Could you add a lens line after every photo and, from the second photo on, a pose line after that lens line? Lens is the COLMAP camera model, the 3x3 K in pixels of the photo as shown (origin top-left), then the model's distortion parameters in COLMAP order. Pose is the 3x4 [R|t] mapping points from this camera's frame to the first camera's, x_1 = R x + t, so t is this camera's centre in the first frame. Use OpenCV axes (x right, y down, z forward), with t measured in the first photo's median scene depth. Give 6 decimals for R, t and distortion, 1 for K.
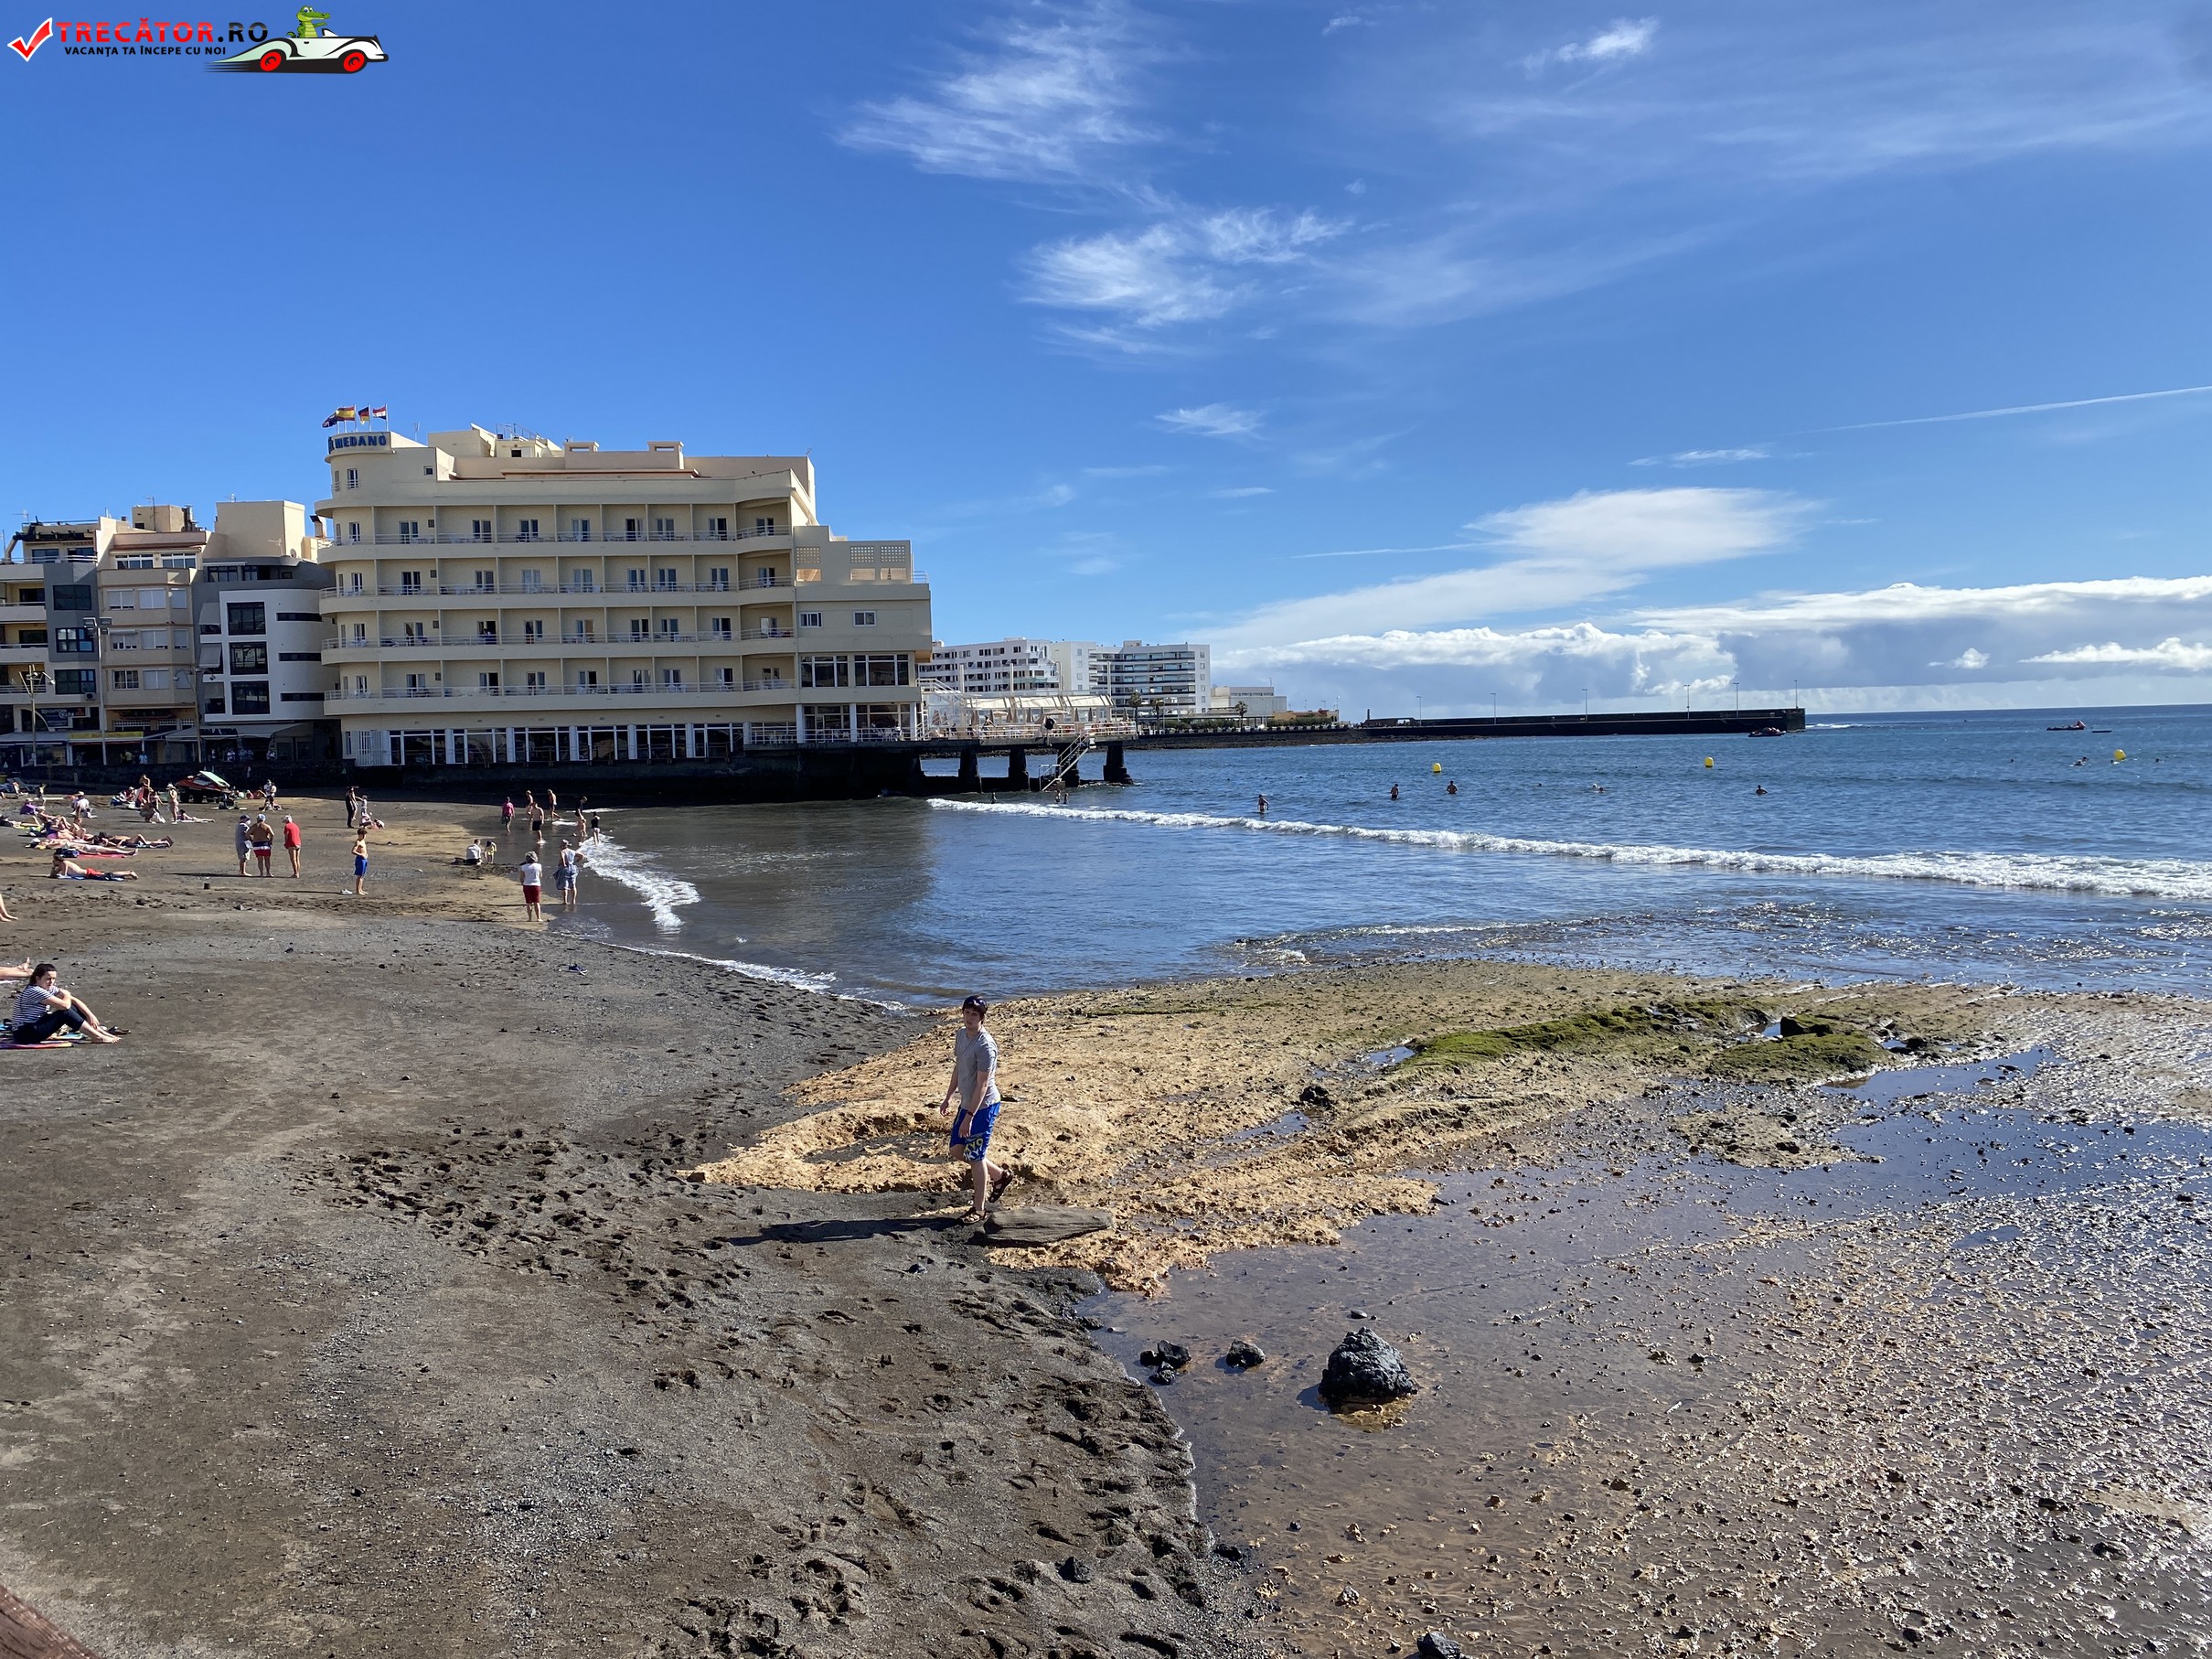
lens RADIAL K [[1618.1, 0, 1167.0], [0, 1618.1, 701.8], [0, 0, 1]] dist [0.031097, -0.031173]
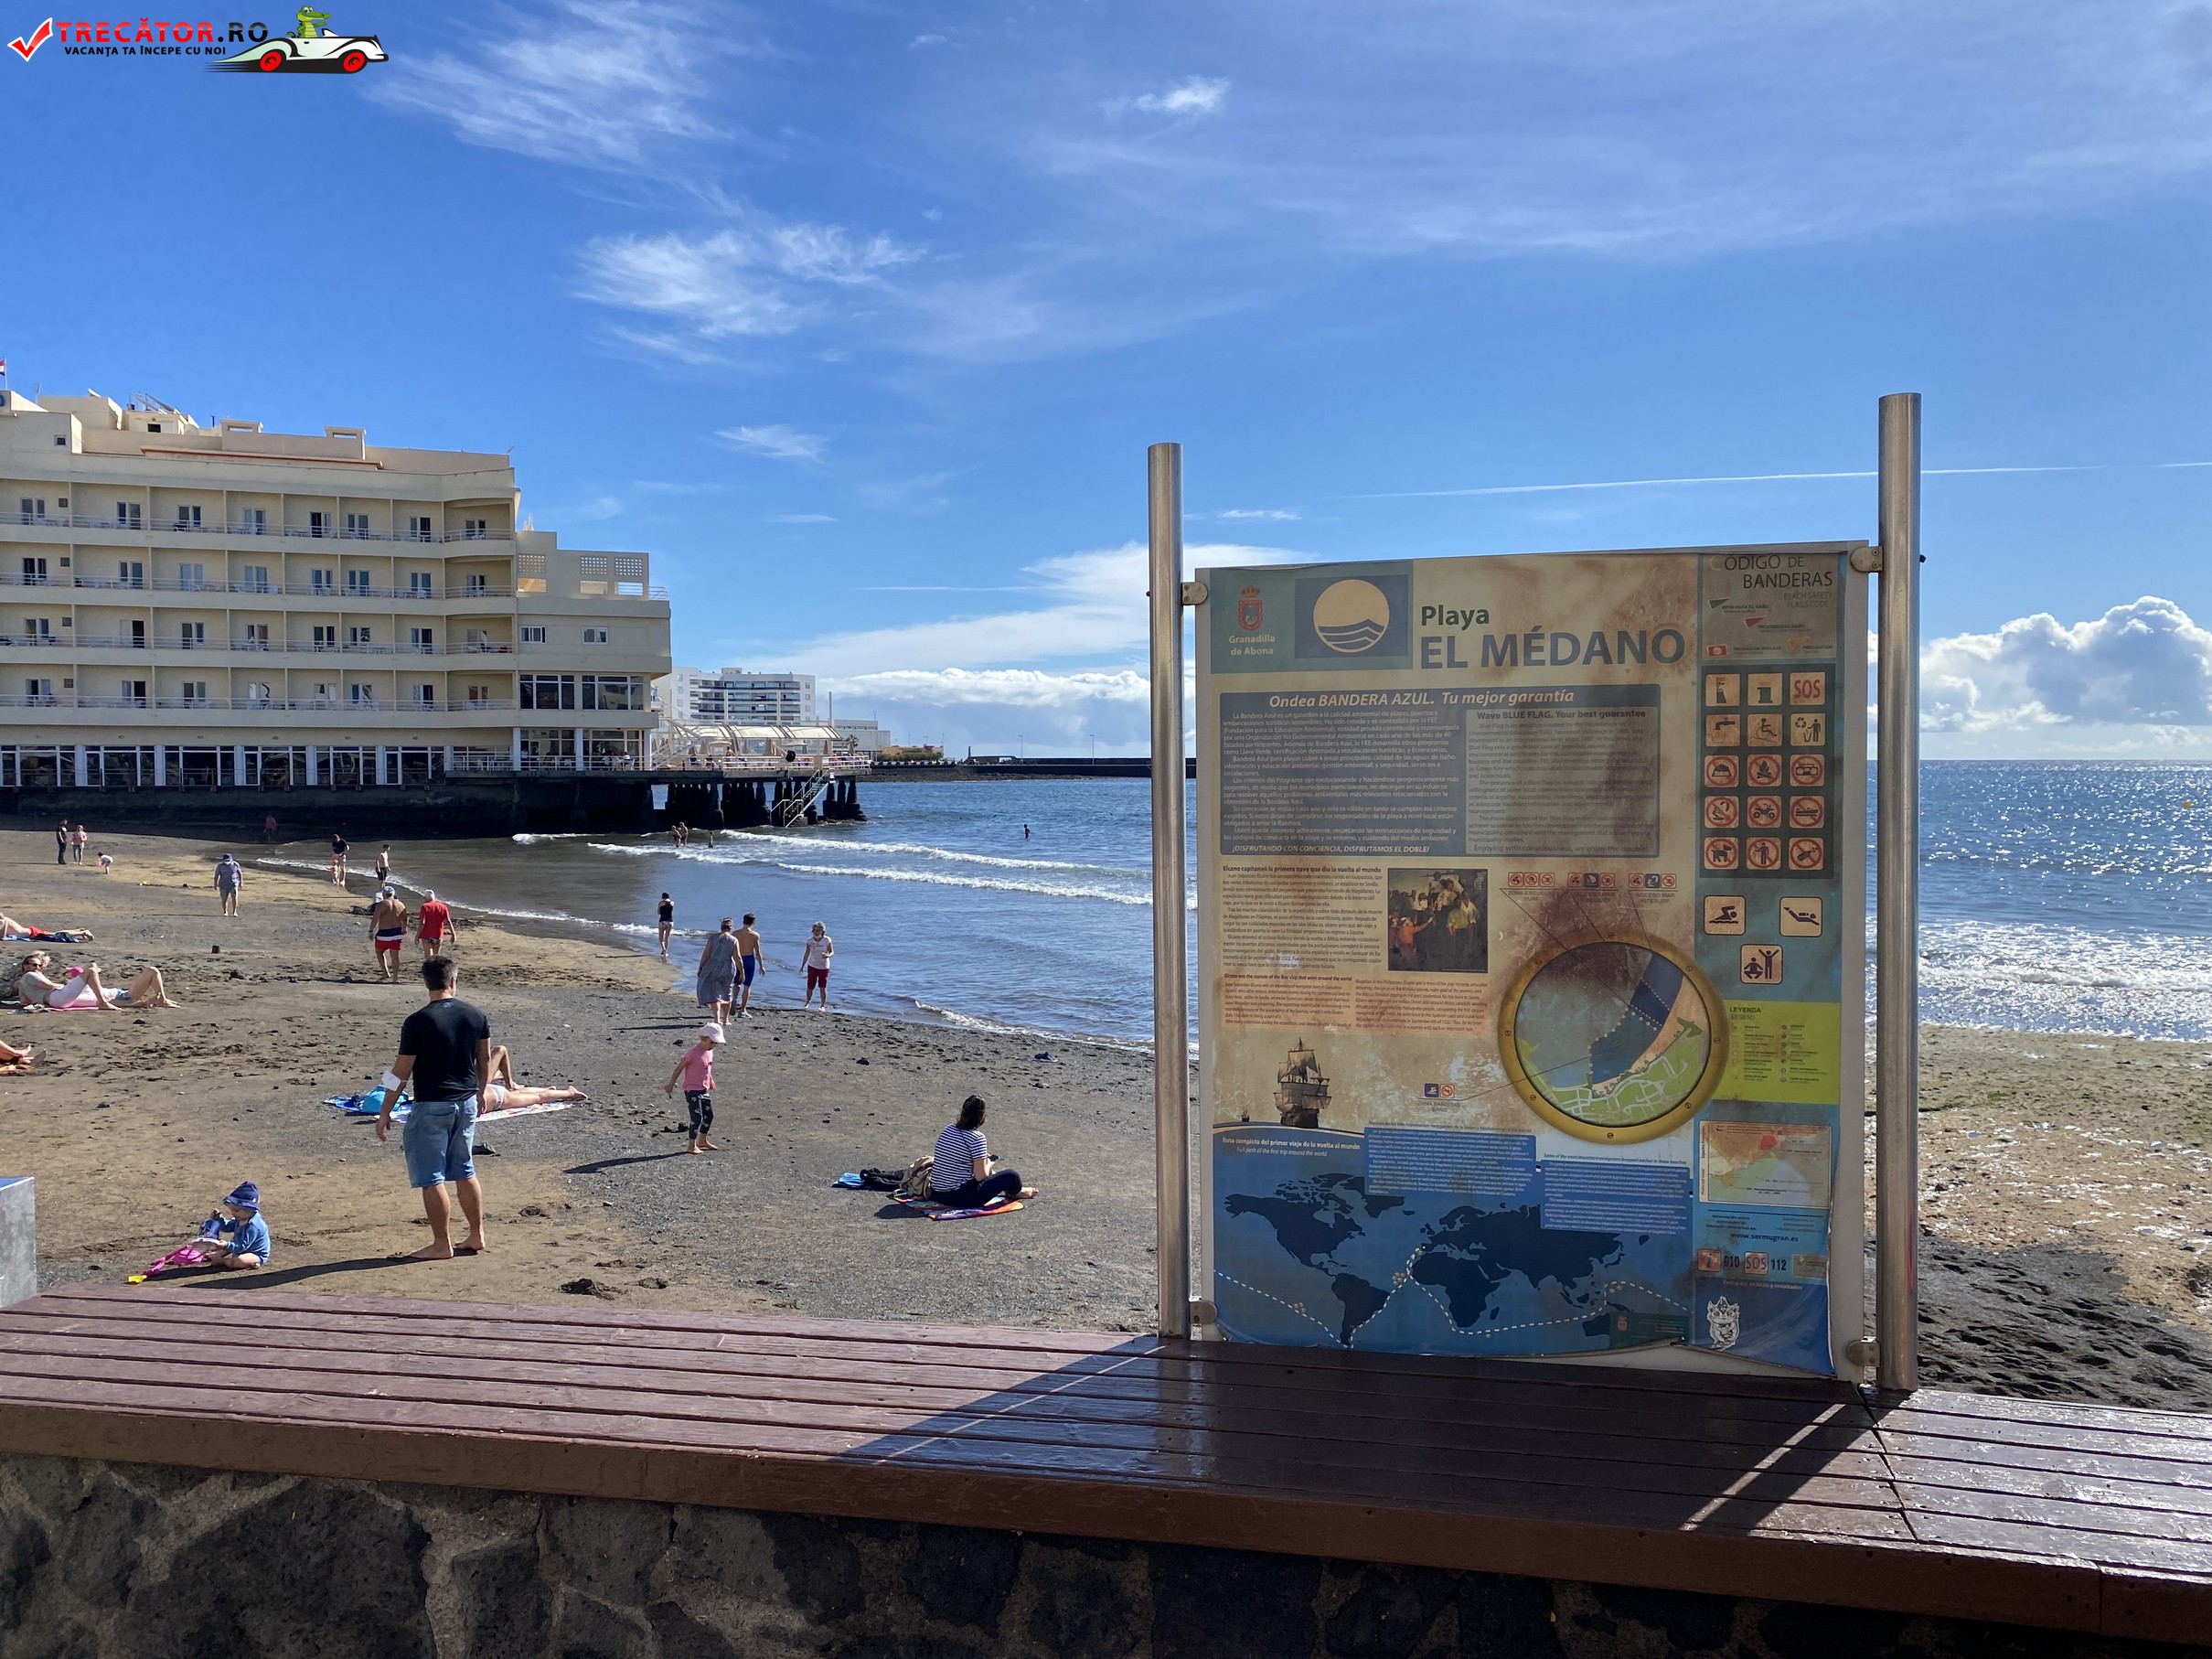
lens RADIAL K [[1618.1, 0, 1057.3], [0, 1618.1, 826.9], [0, 0, 1]] dist [0.031097, -0.031173]
pose [[0.964050, 0.011302, 0.265480, -0.166143], [-0.025791, 0.998358, 0.051153, 0.002400], [-0.264466, -0.056161, 0.962758, 0.034517]]
